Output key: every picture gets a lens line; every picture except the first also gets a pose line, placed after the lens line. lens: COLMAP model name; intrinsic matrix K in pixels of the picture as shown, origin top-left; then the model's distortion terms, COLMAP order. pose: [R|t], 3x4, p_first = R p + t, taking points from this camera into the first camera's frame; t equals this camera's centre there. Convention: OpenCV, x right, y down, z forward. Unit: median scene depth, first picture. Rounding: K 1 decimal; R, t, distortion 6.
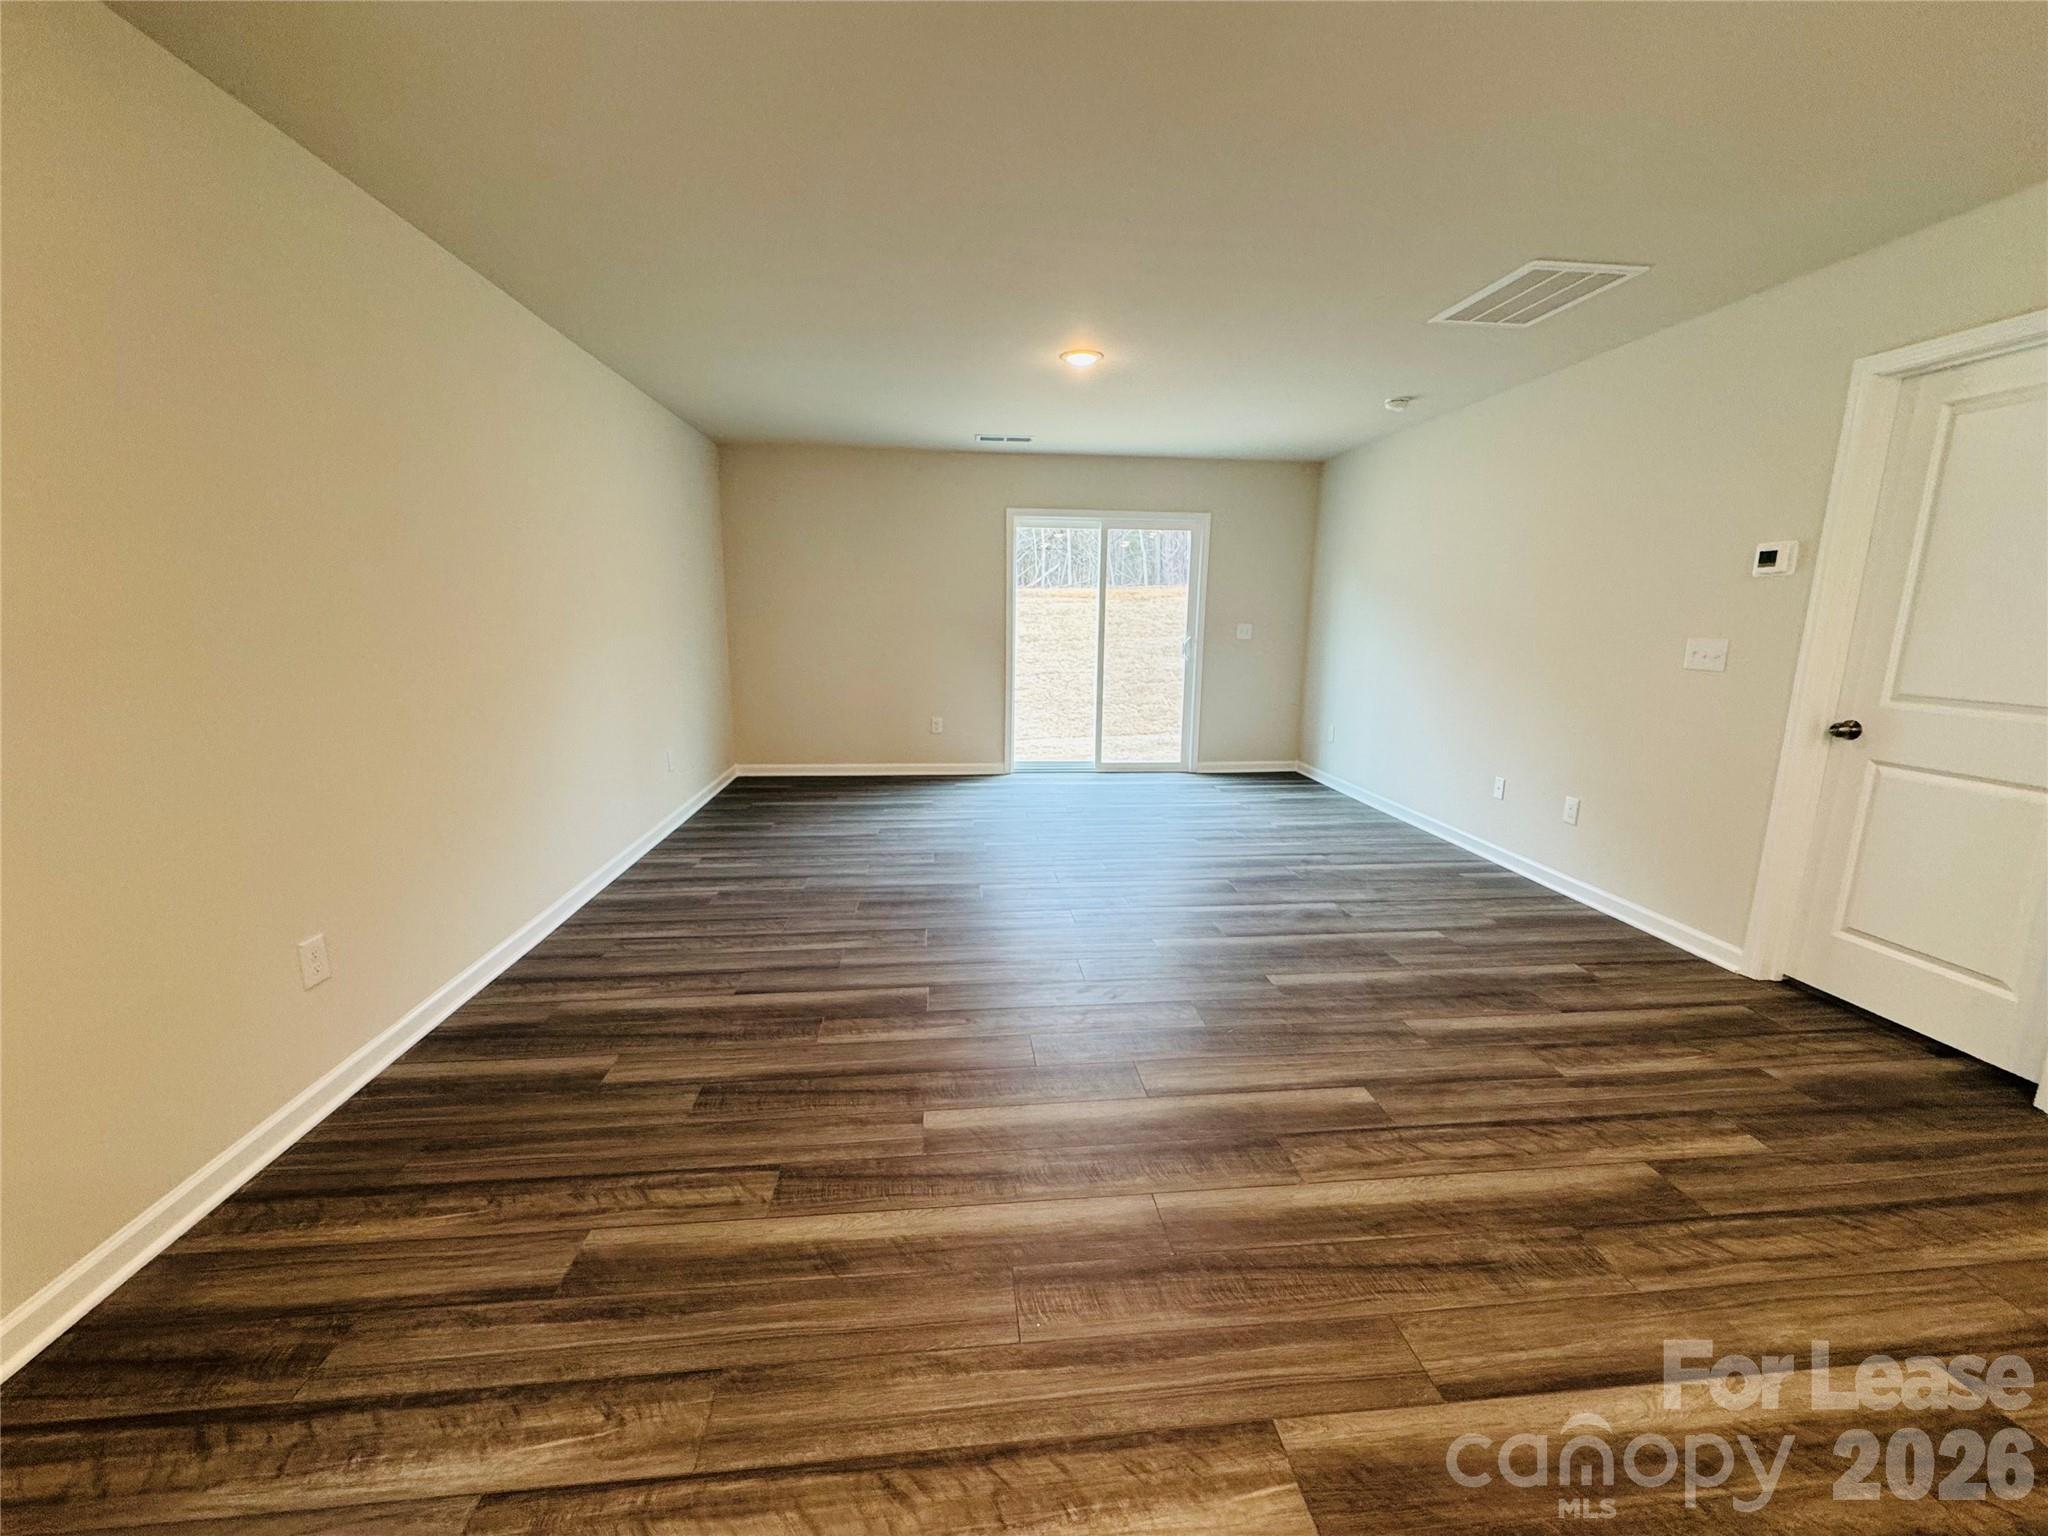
lens RADIAL K [[815.4, 0, 1024.0], [0, 815.4, 768.0], [0, 0, 1]] dist [-0.002853, 0.000159]
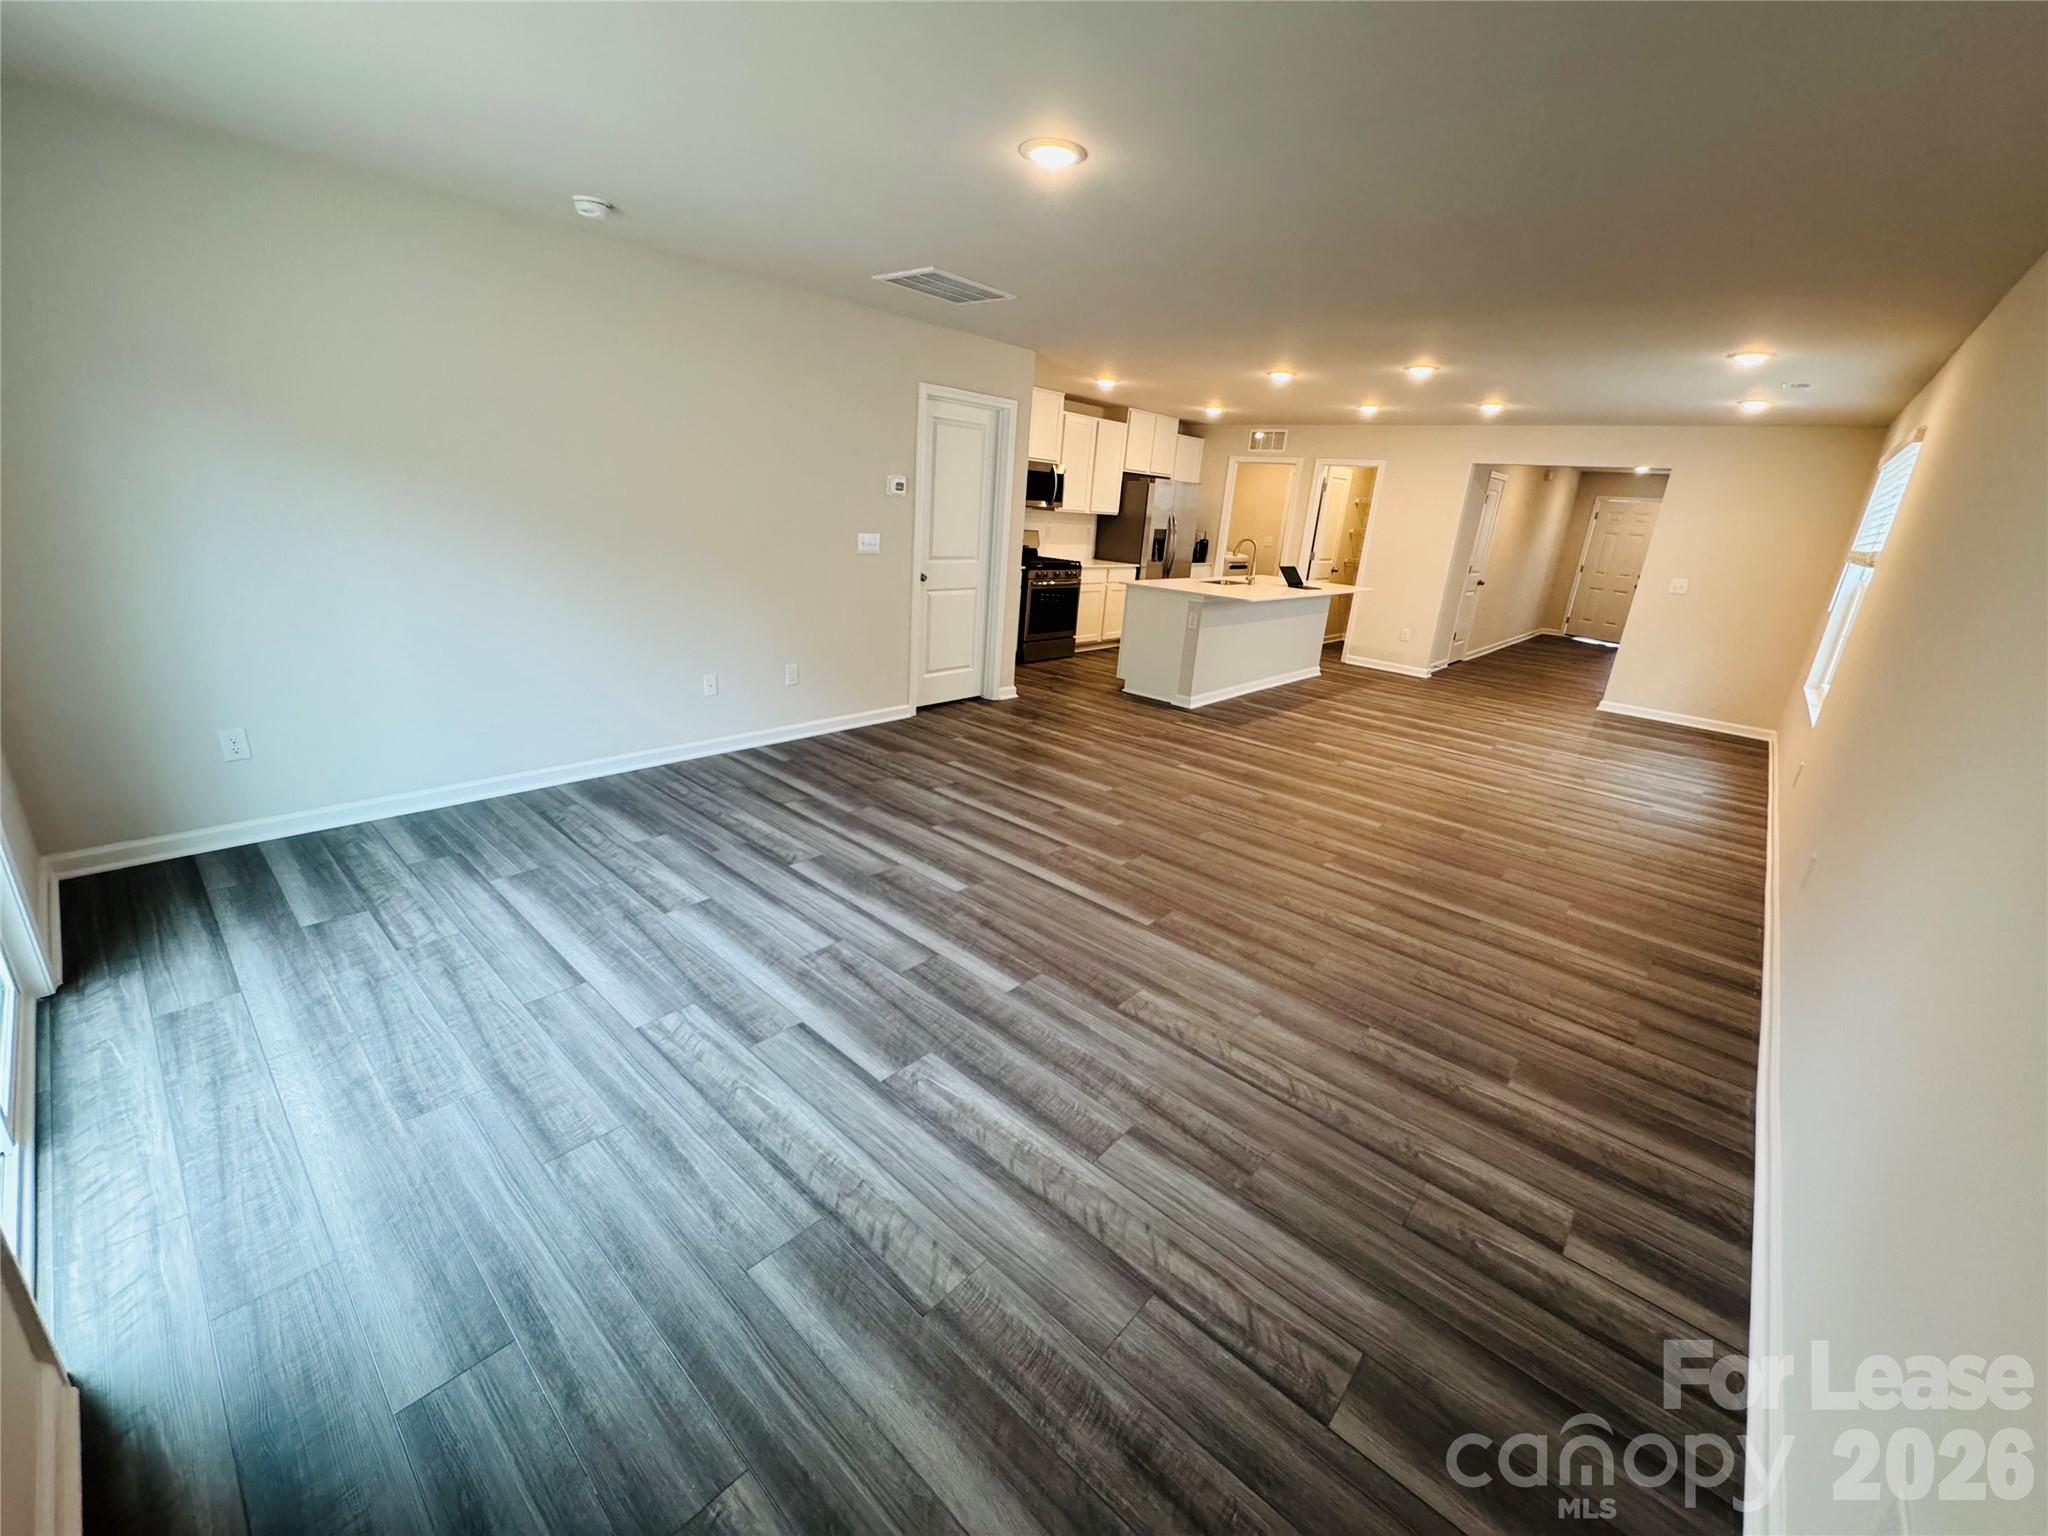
lens RADIAL K [[815.4, 0, 1024.0], [0, 815.4, 768.0], [0, 0, 1]] dist [-0.002853, 0.000159]
pose [[-0.673086, -0.286388, 0.681863, -0.573218], [0.065637, 0.895209, 0.440787, -0.426501], [-0.736646, 0.341443, -0.583755, 1.846508]]
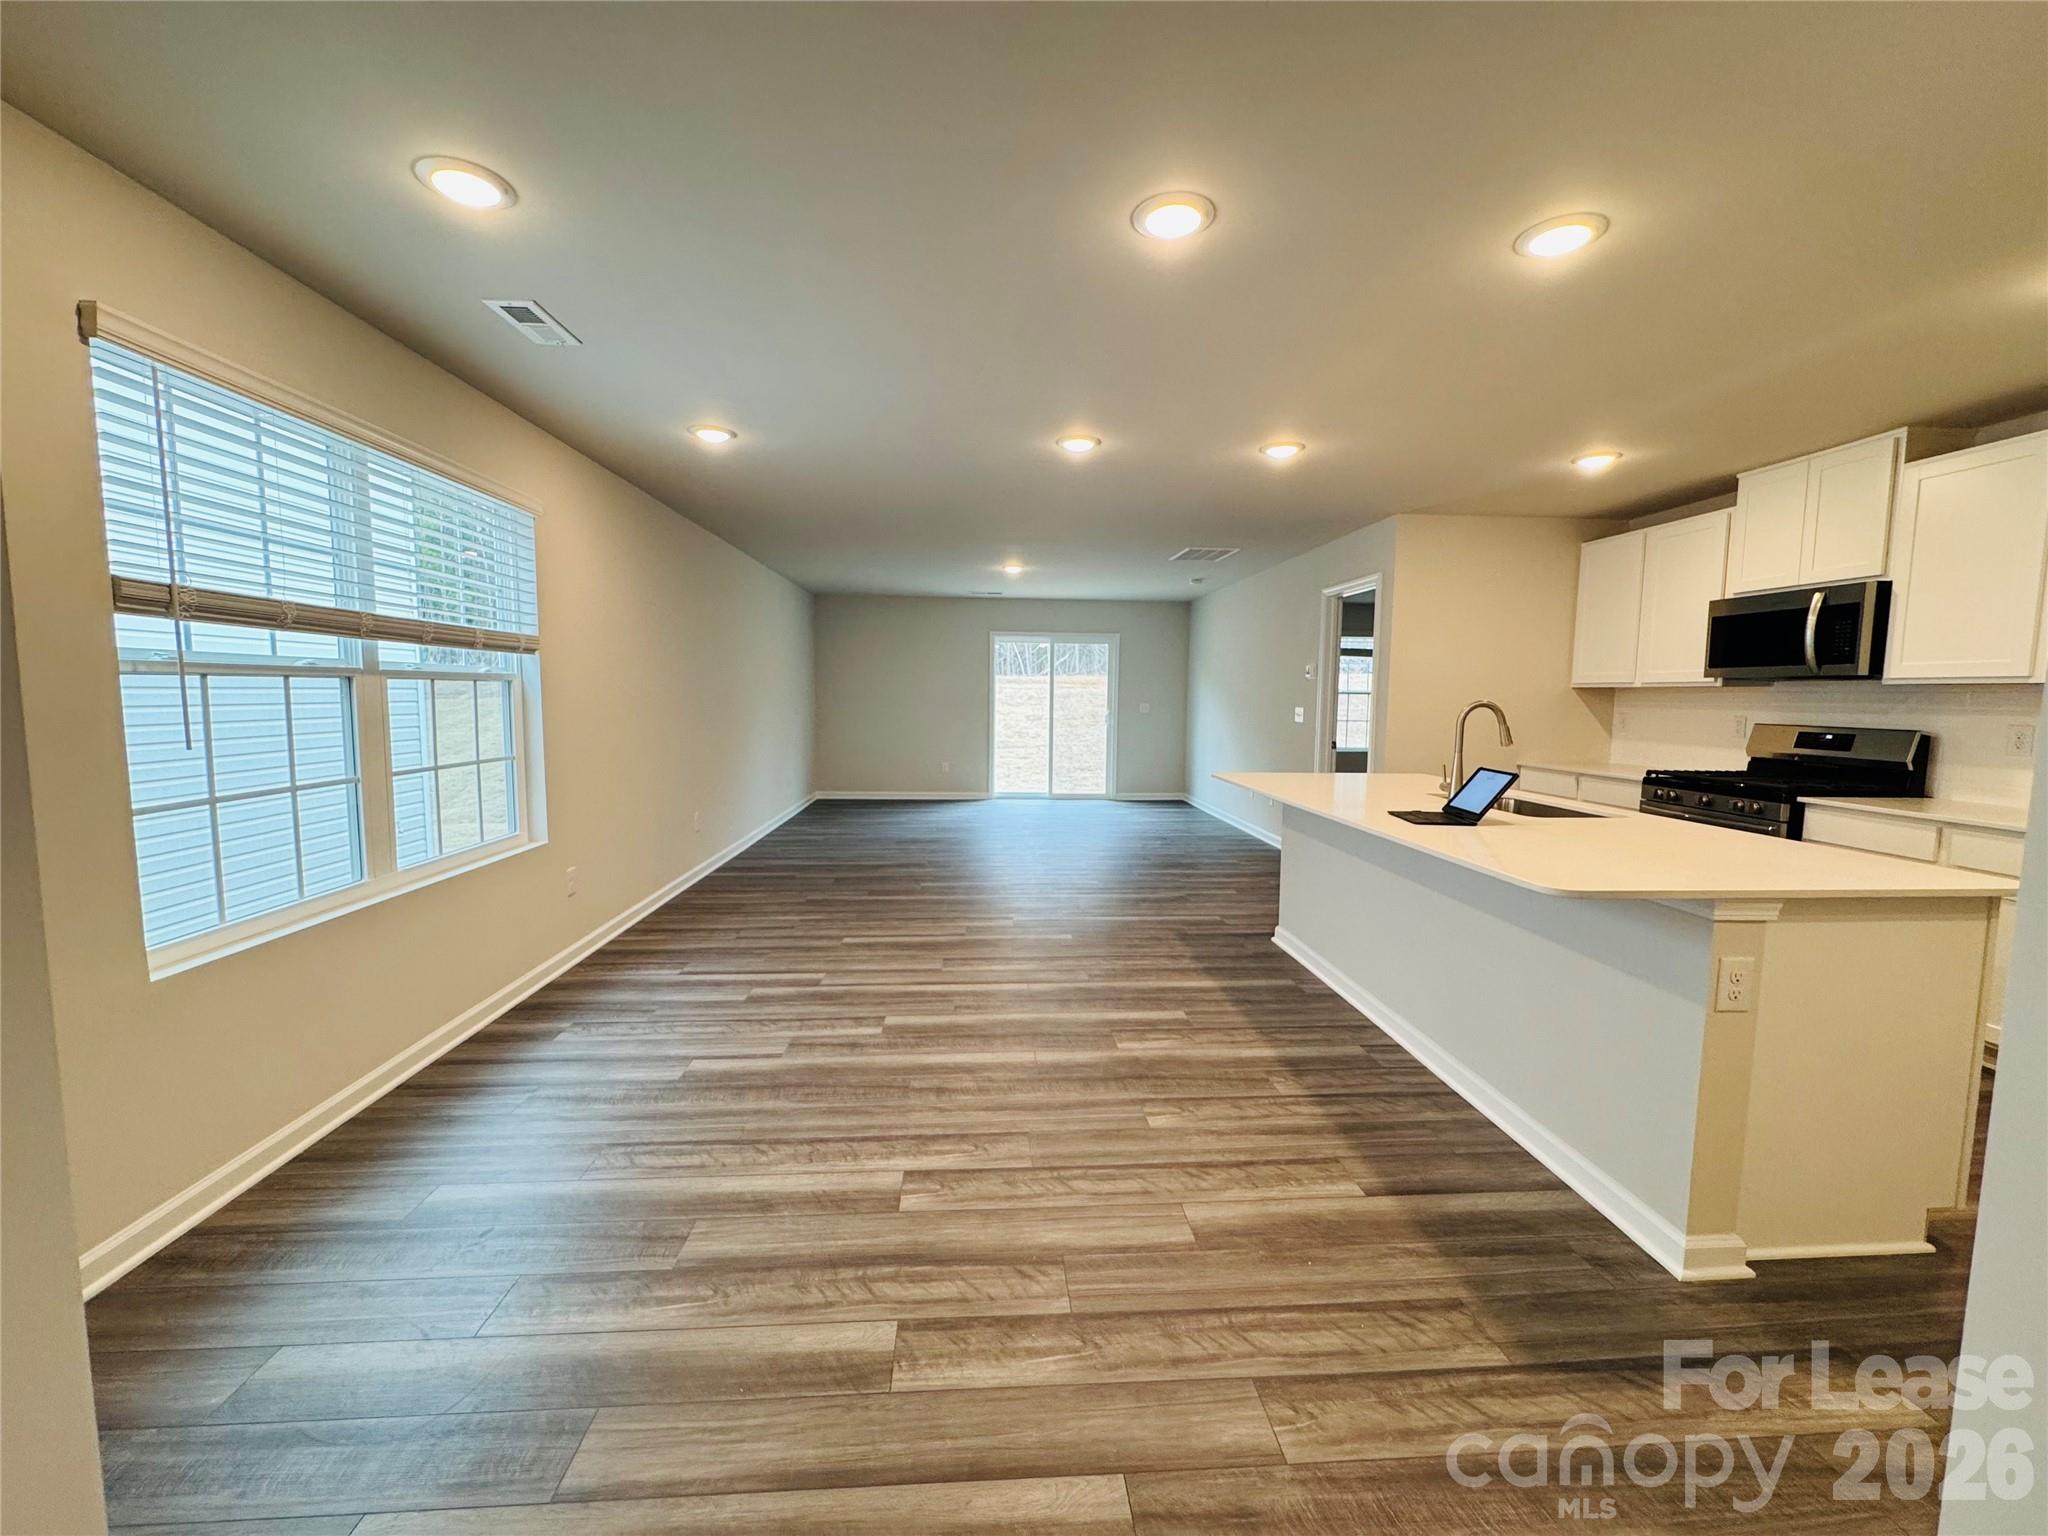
lens RADIAL K [[815.4, 0, 1024.0], [0, 815.4, 768.0], [0, 0, 1]] dist [-0.002853, 0.000159]
pose [[0.999465, 0.002713, -0.032579, 0.193749], [-0.006022, 0.994775, -0.101911, 0.214618], [0.032133, 0.102053, 0.994260, -1.093644]]
